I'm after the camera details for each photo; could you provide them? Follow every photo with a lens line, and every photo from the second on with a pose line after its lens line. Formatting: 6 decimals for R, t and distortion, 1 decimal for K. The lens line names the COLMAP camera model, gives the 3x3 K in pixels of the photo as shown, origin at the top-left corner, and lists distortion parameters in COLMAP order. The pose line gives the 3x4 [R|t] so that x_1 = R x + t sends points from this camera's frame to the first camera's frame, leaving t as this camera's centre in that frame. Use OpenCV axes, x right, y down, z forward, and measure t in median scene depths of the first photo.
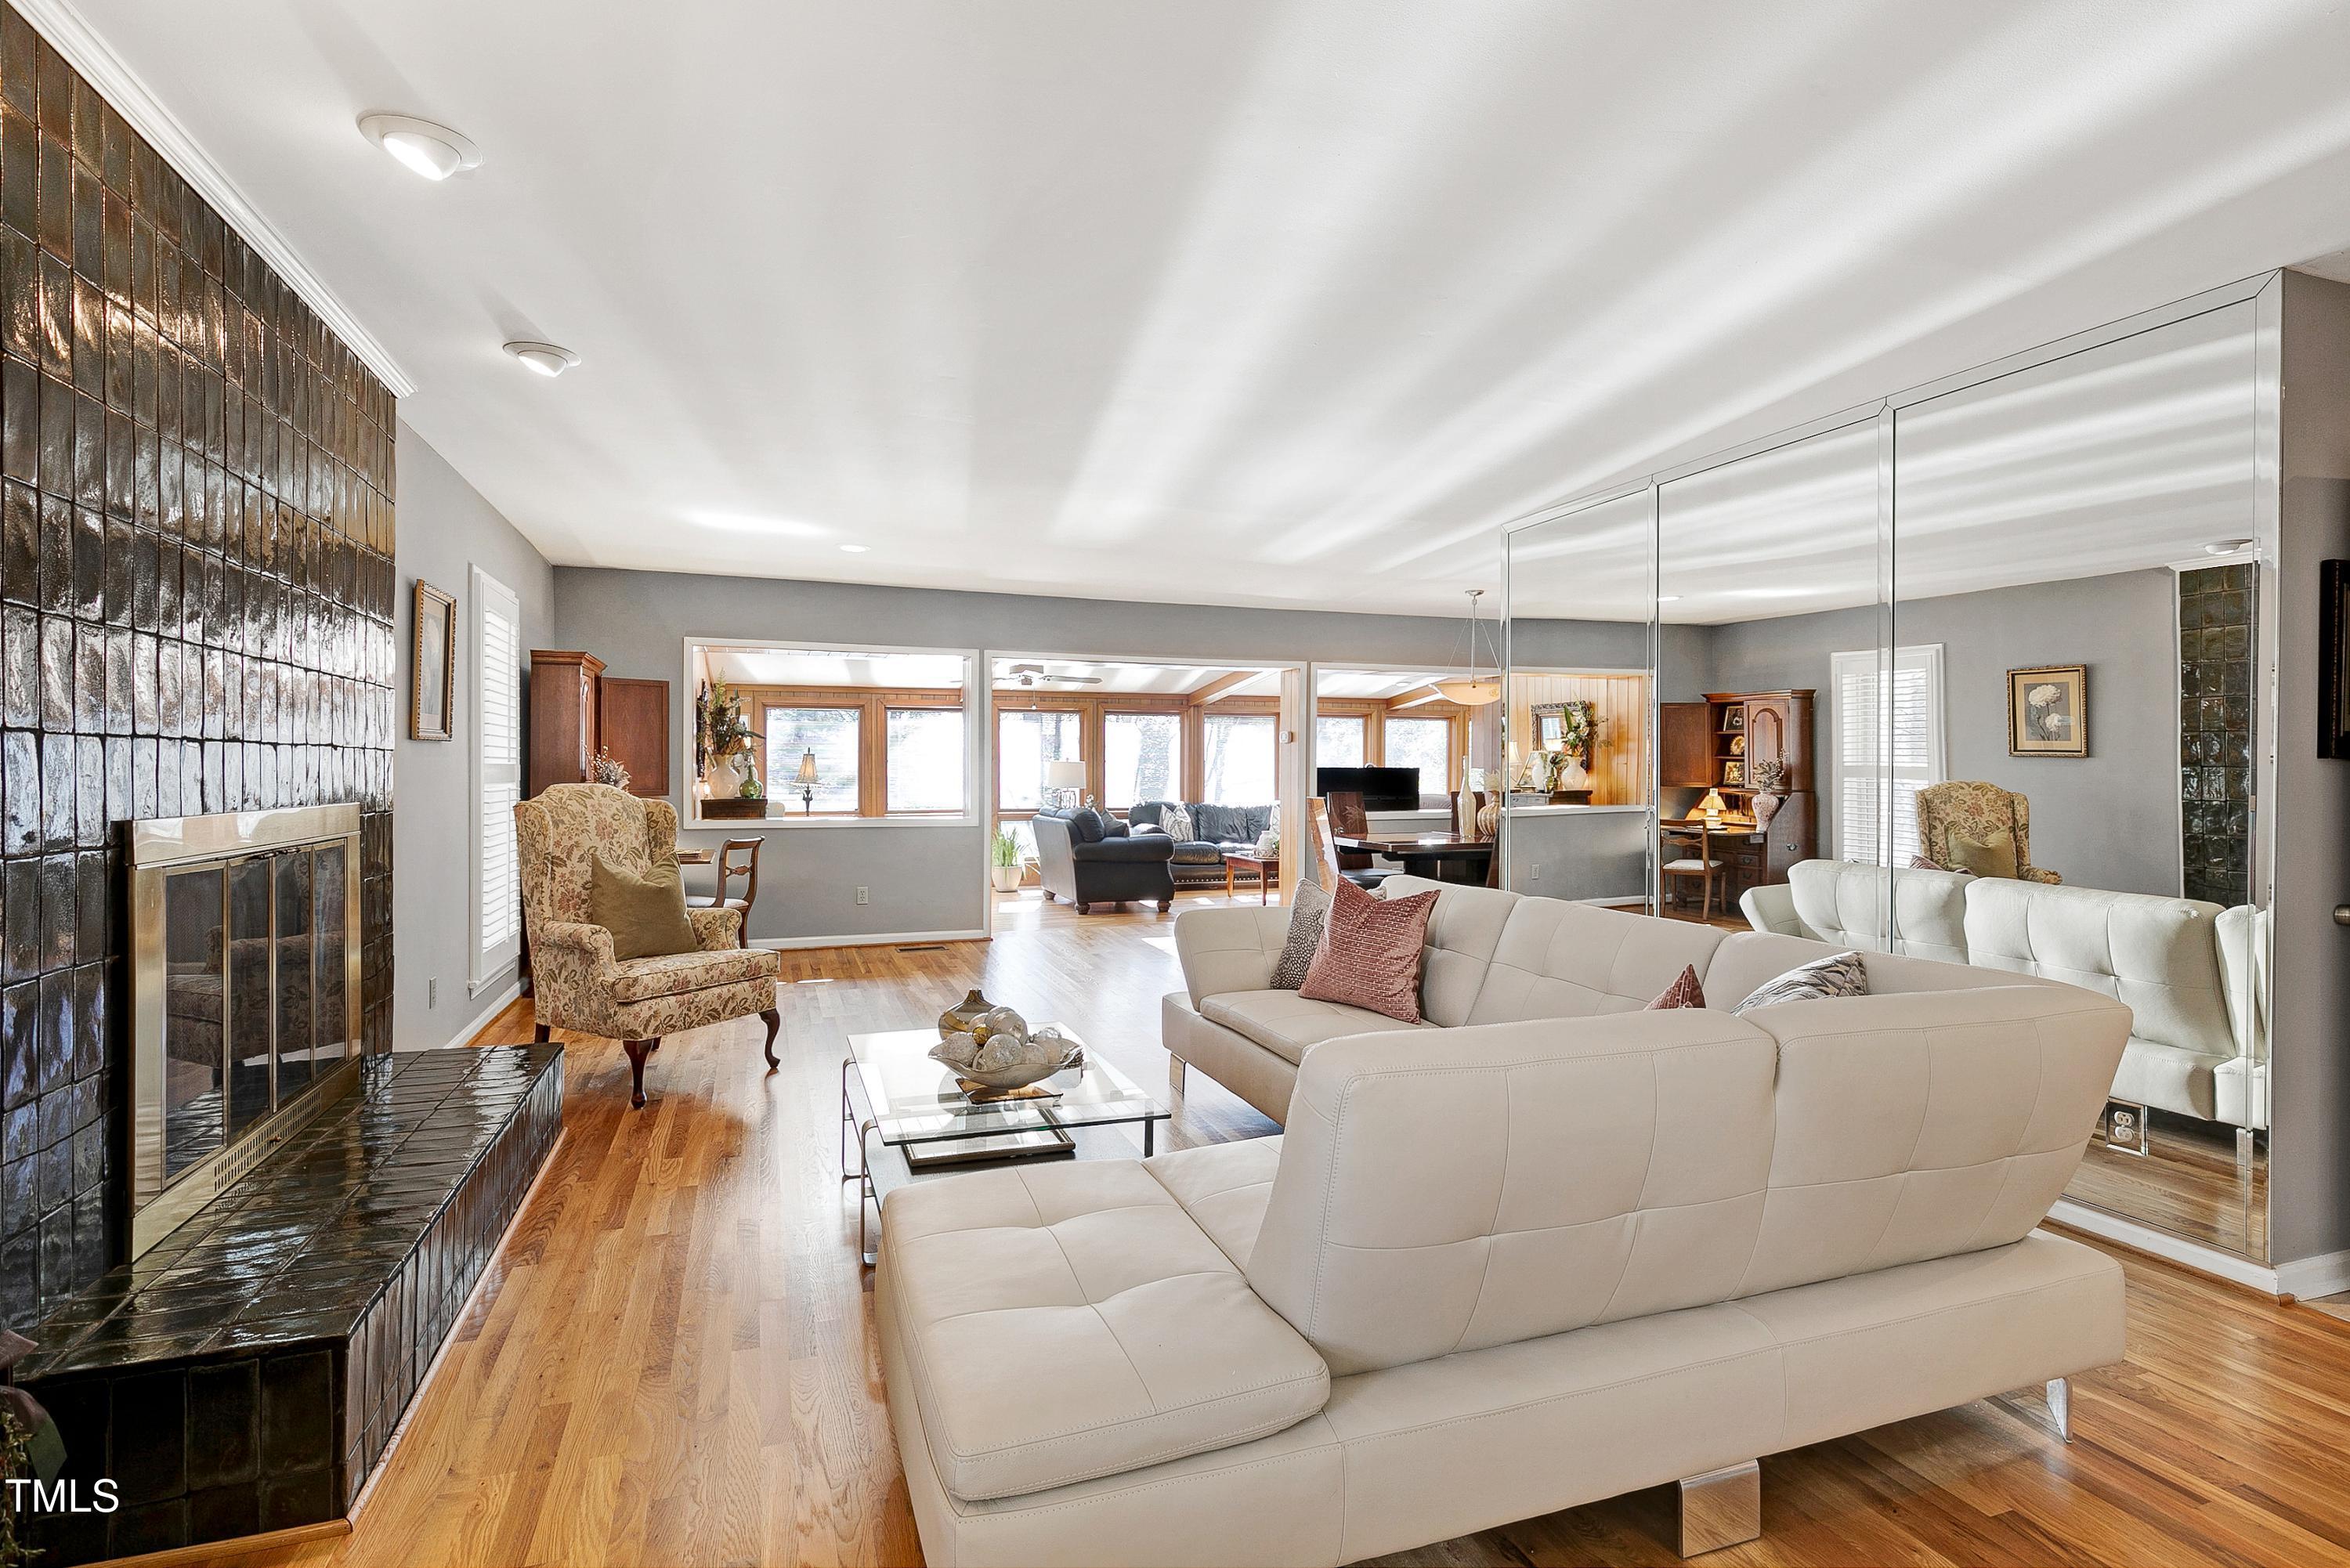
lens RADIAL K [[1132.3, 0, 1157.2], [0, 1132.3, 769.7], [0, 0, 1]] dist [0.003889, 0.000370]
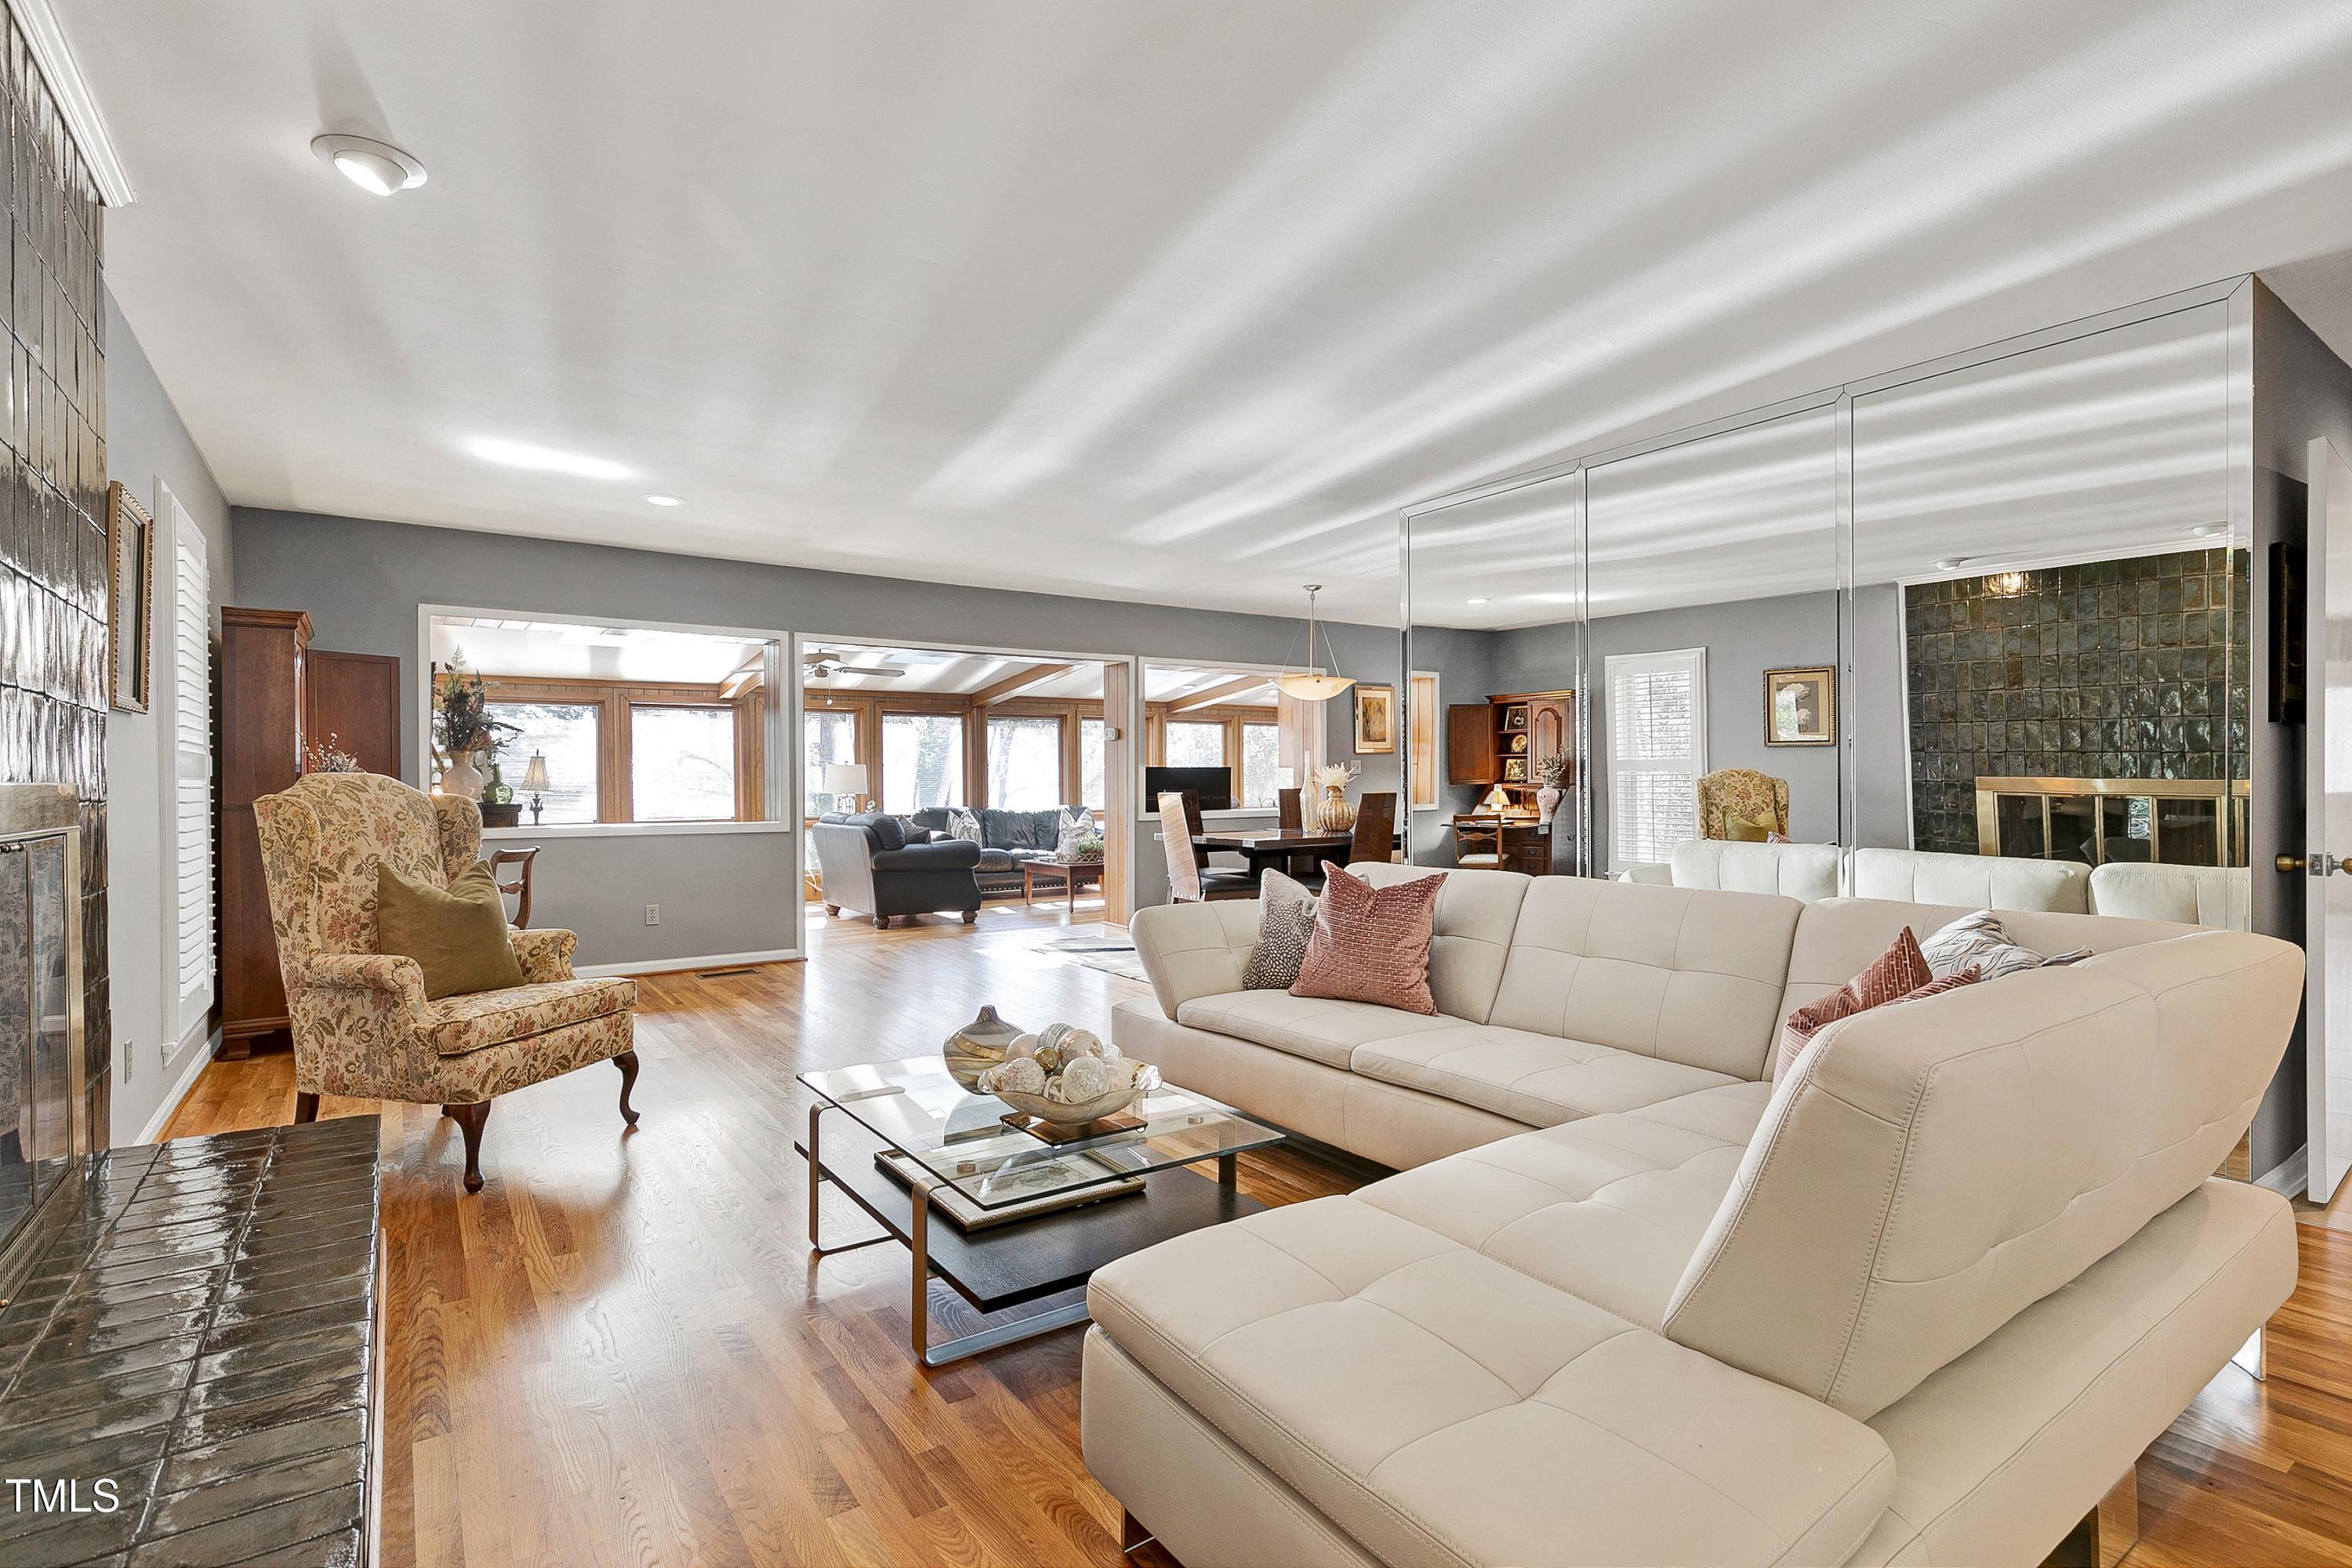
lens RADIAL K [[1133.4, 0, 1180.0], [0, 1133.4, 779.9], [0, 0, 1]] dist [0.003889, 0.000370]
pose [[0.965575, -0.008699, 0.259981, -0.117347], [0.008993, 0.999960, 0.000059, 0.015325], [-0.259971, 0.002281, 0.965614, 0.083441]]
